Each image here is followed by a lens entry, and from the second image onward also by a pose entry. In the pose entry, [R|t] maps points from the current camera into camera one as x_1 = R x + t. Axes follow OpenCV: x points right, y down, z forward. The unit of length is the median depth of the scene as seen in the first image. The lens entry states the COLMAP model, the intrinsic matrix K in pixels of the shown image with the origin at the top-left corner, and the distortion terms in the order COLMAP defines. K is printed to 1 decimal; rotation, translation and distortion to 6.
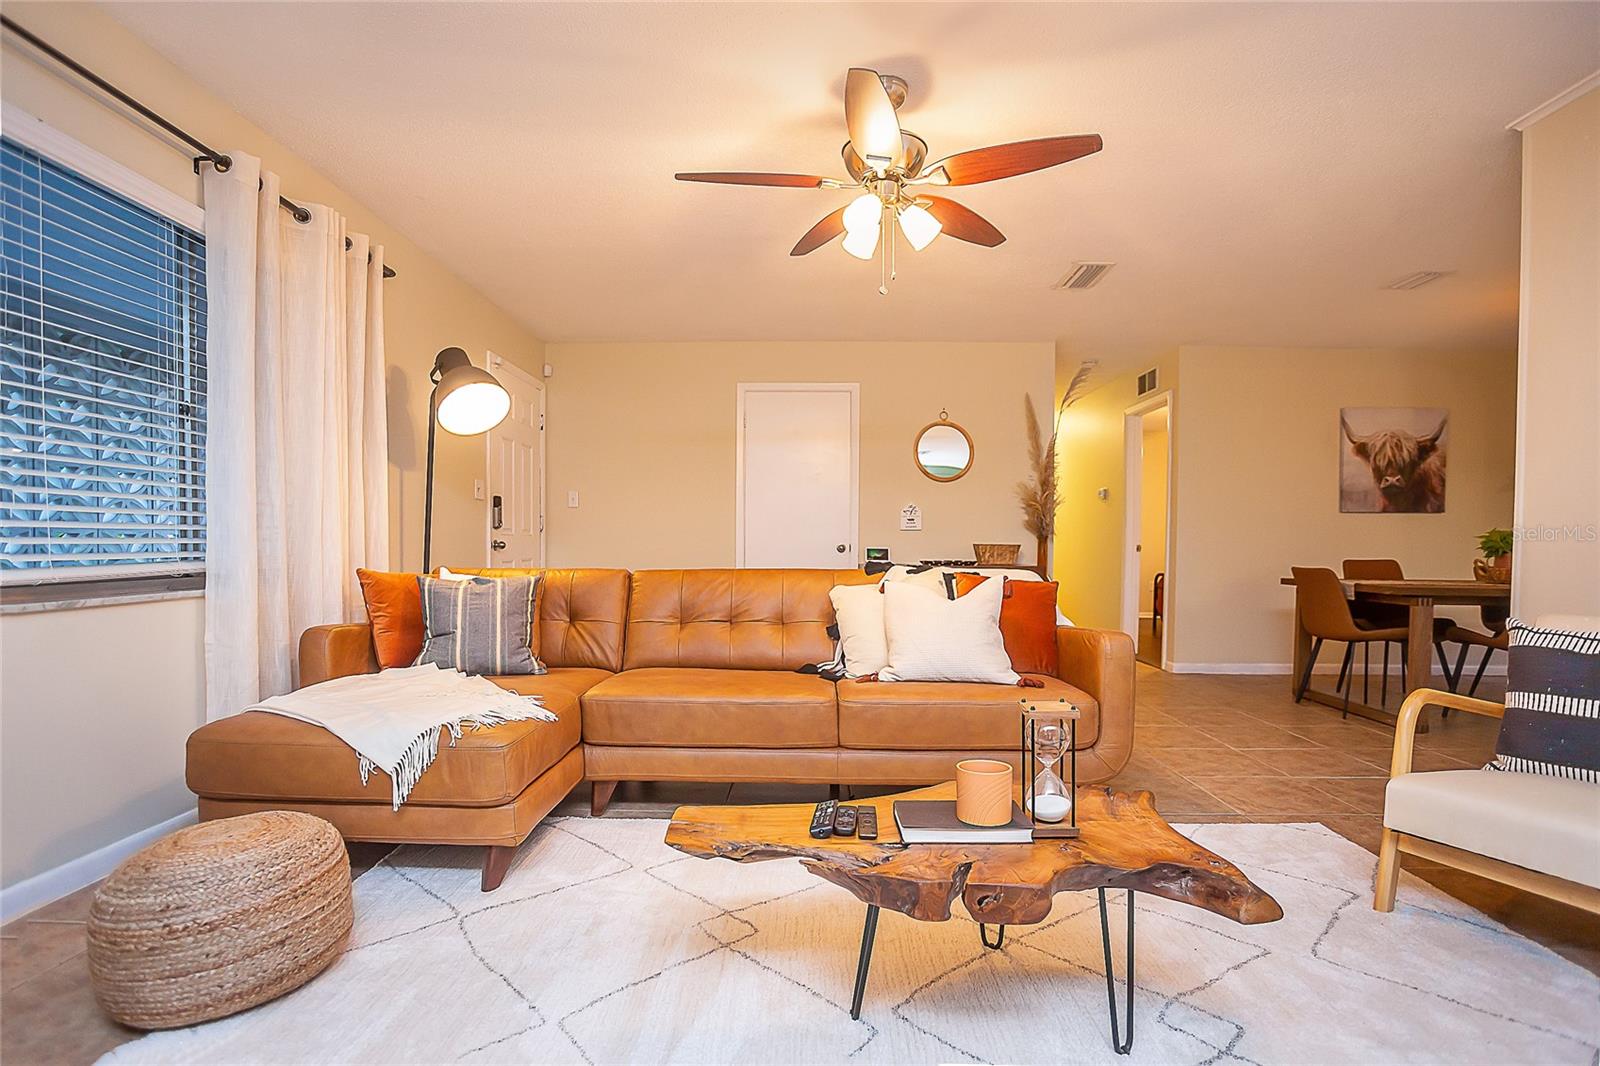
lens RADIAL K [[833.7, 0, 759.6], [0, 833.7, 560.8], [0, 0, 1]] dist [-0.071836, 0.030910]
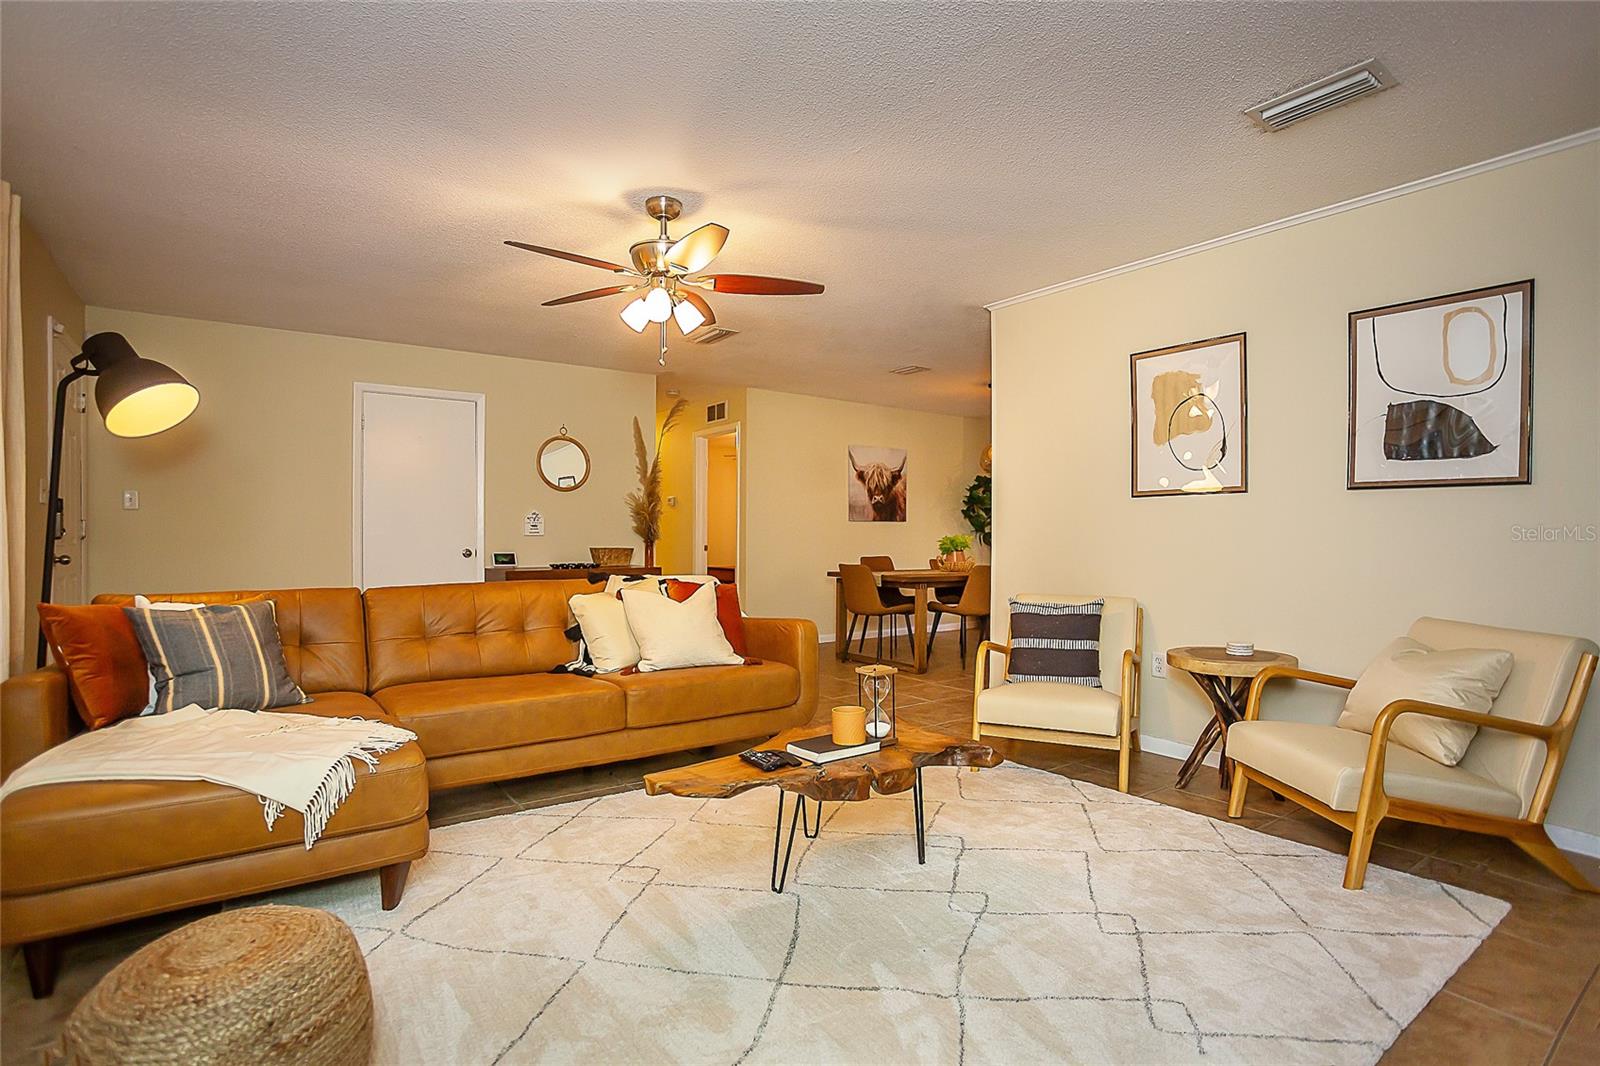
lens RADIAL K [[826.8, 0, 833.4], [0, 826.8, 541.6], [0, 0, 1]] dist [-0.064682, 0.029601]
pose [[0.766945, -0.008581, 0.641656, -0.347249], [0.015269, 0.999872, -0.004879, -0.031717], [-0.641532, 0.013540, 0.766977, -0.098296]]
